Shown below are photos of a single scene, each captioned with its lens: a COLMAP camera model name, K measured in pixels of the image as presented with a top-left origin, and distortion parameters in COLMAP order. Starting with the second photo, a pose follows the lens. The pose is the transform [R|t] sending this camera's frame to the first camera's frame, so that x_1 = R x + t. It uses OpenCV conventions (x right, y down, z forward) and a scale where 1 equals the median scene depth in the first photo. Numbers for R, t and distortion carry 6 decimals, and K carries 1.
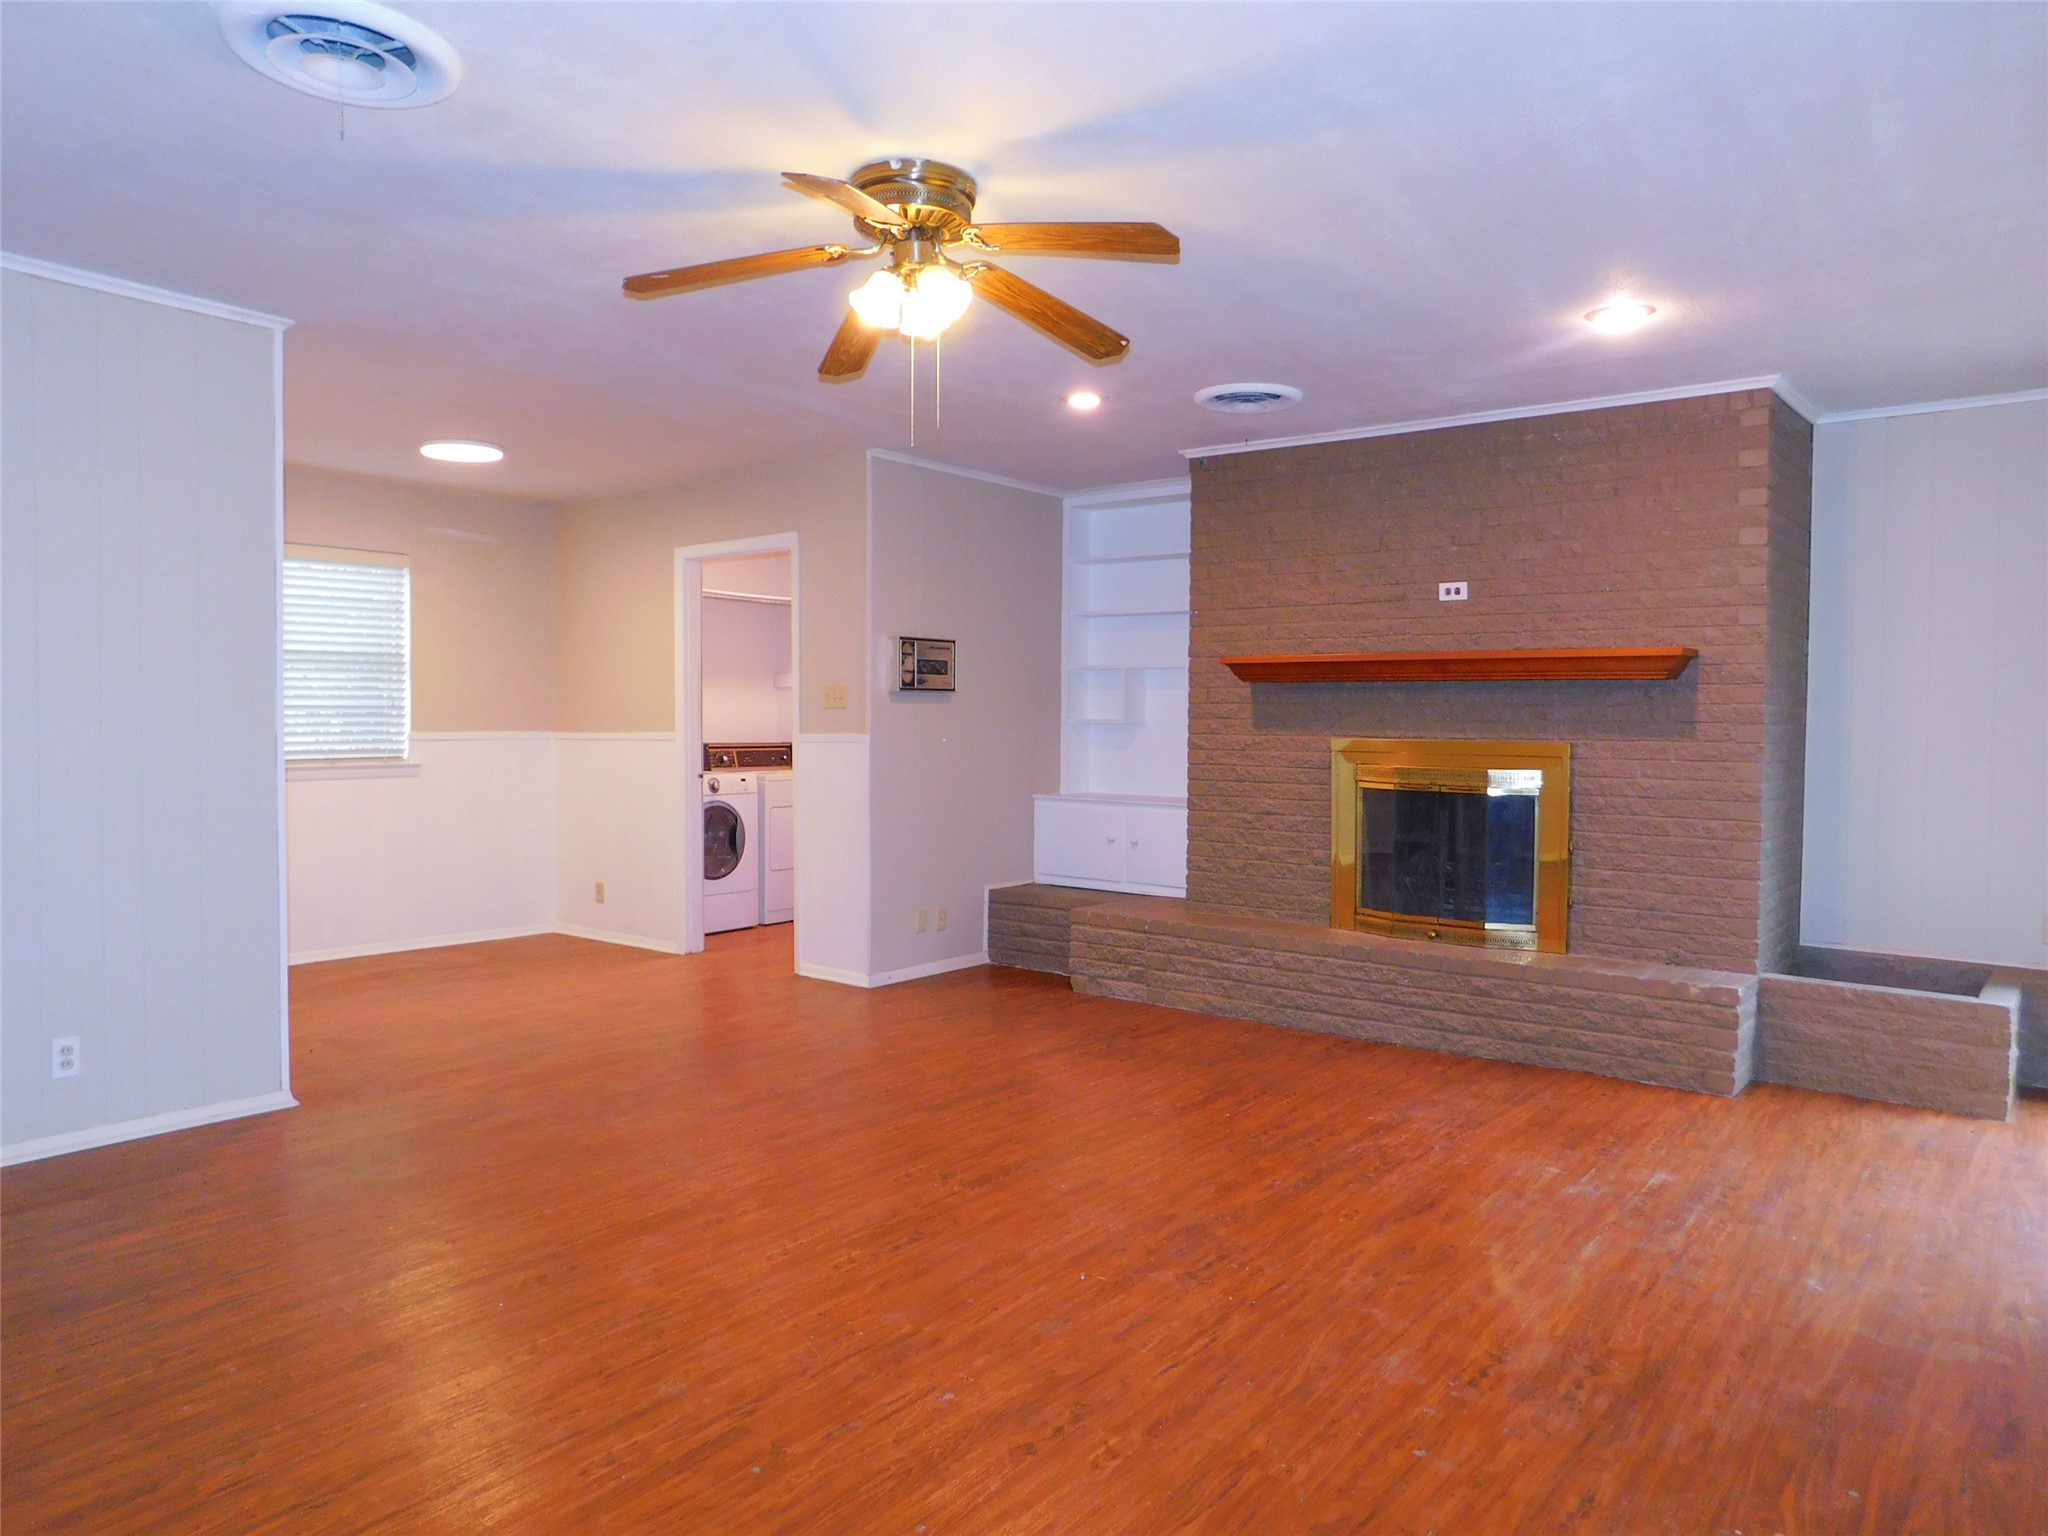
lens RADIAL K [[1346.8, 0, 1015.2], [0, 1346.8, 767.9], [0, 0, 1]] dist [-0.008734, 0.001488]
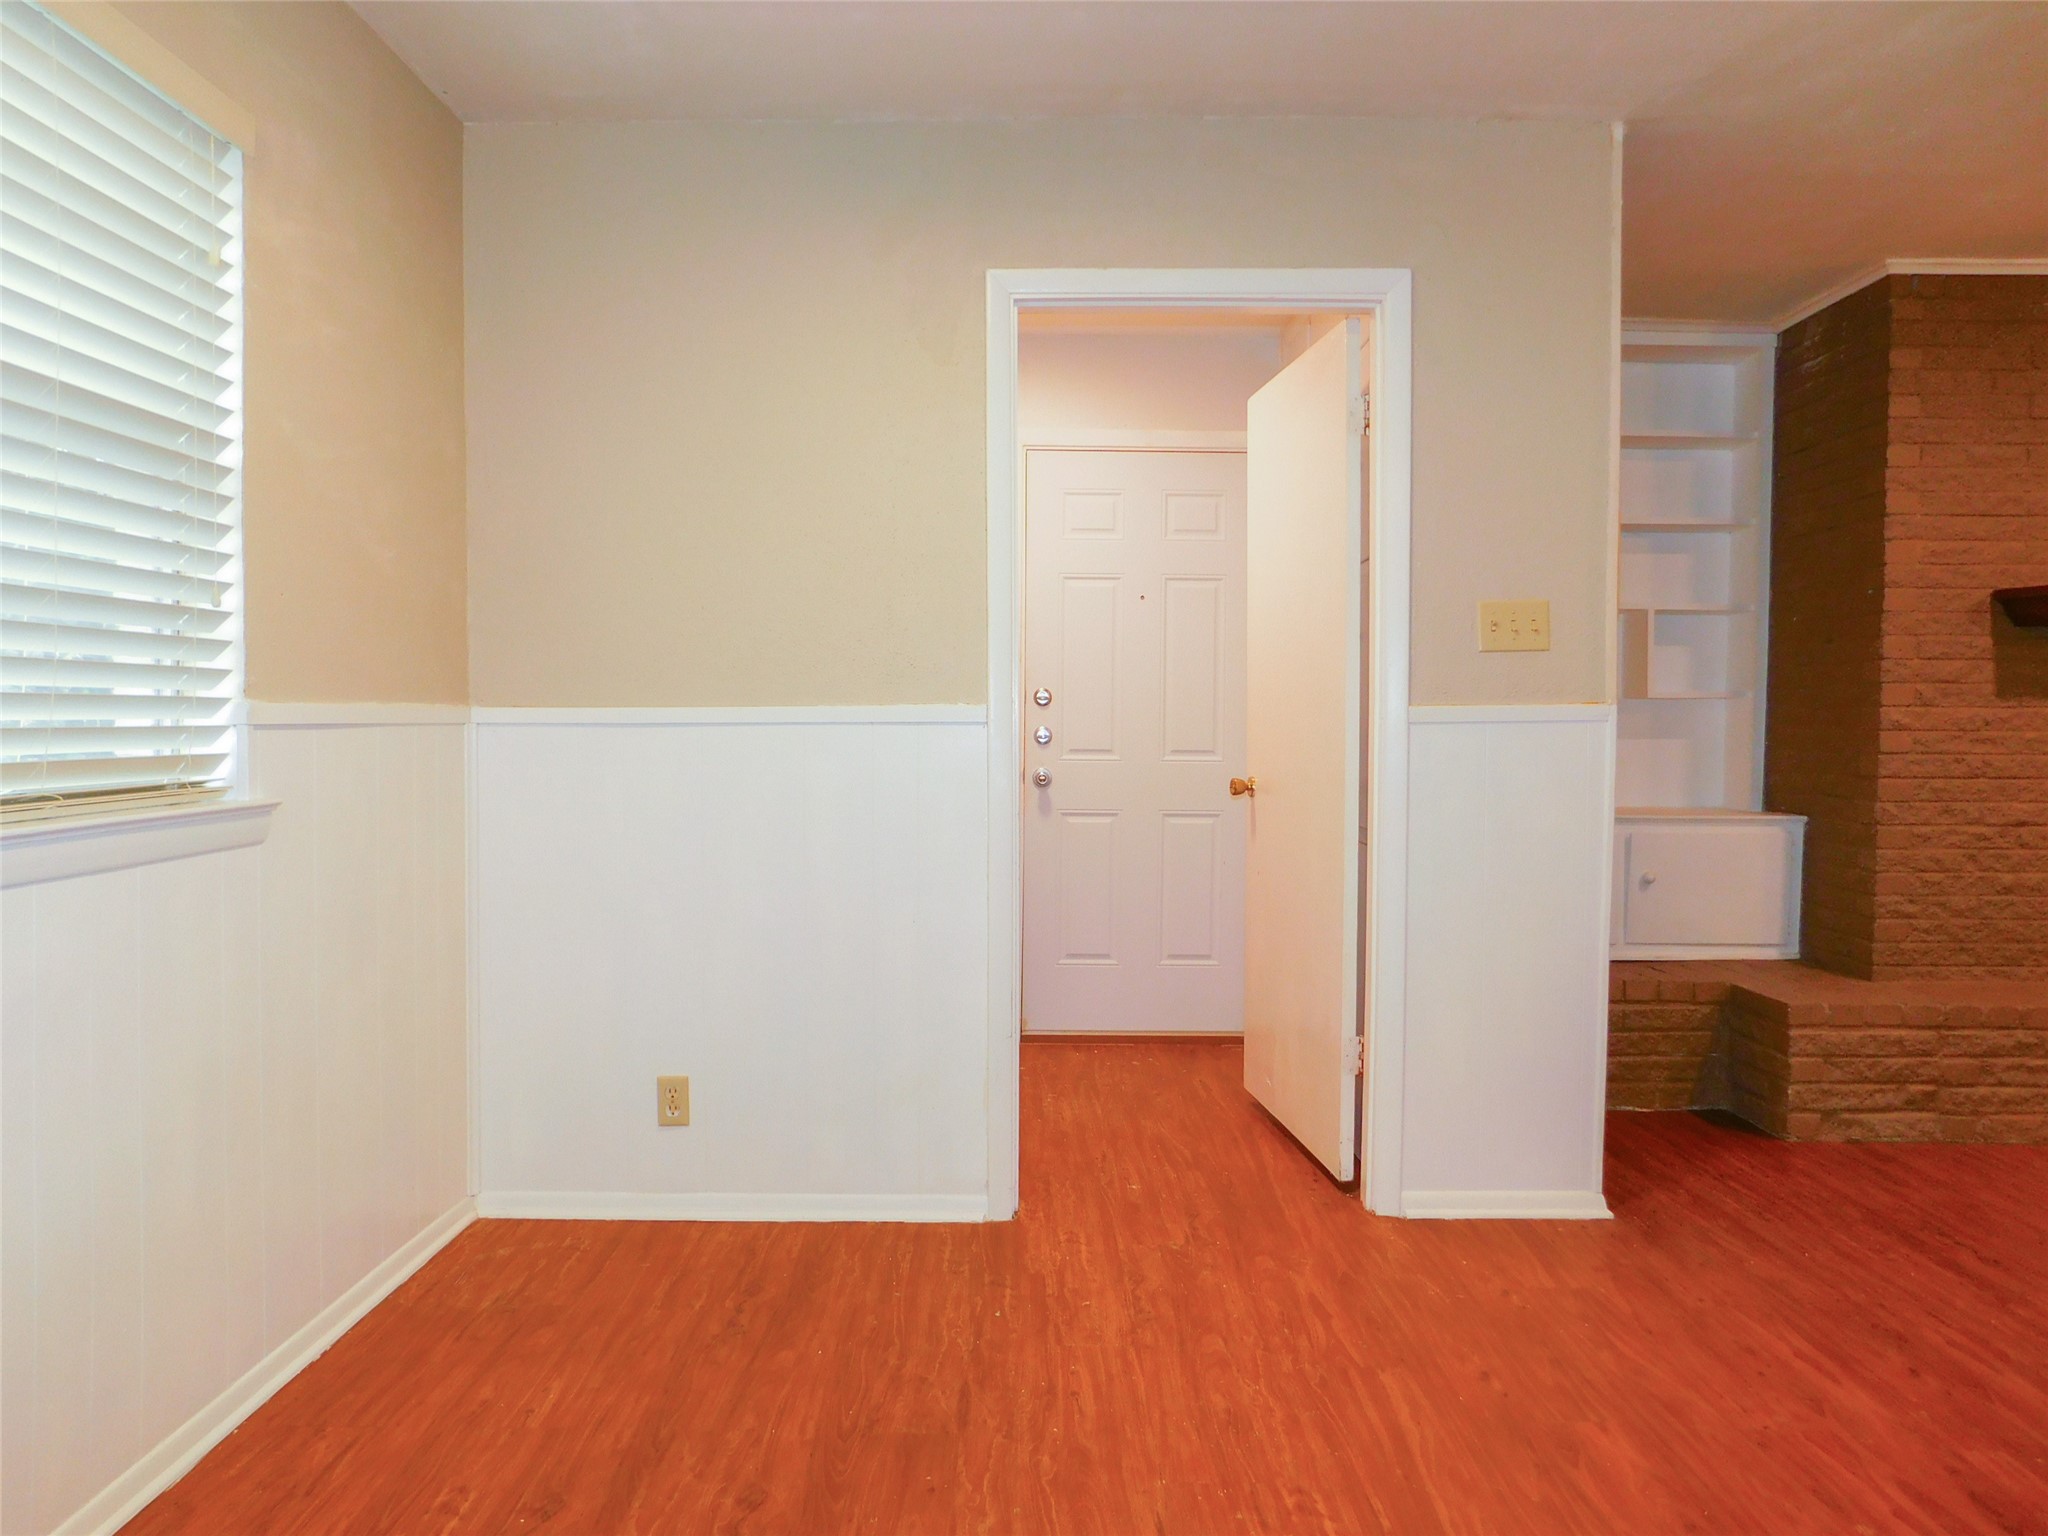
lens RADIAL K [[1346.8, 0, 1029.9], [0, 1346.8, 765.0], [0, 0, 1]] dist [-0.008734, 0.001488]
pose [[0.773432, -0.024394, 0.633410, -0.592621], [0.020764, 0.999698, 0.013146, -0.014252], [-0.633539, 0.002984, 0.773705, 0.765543]]
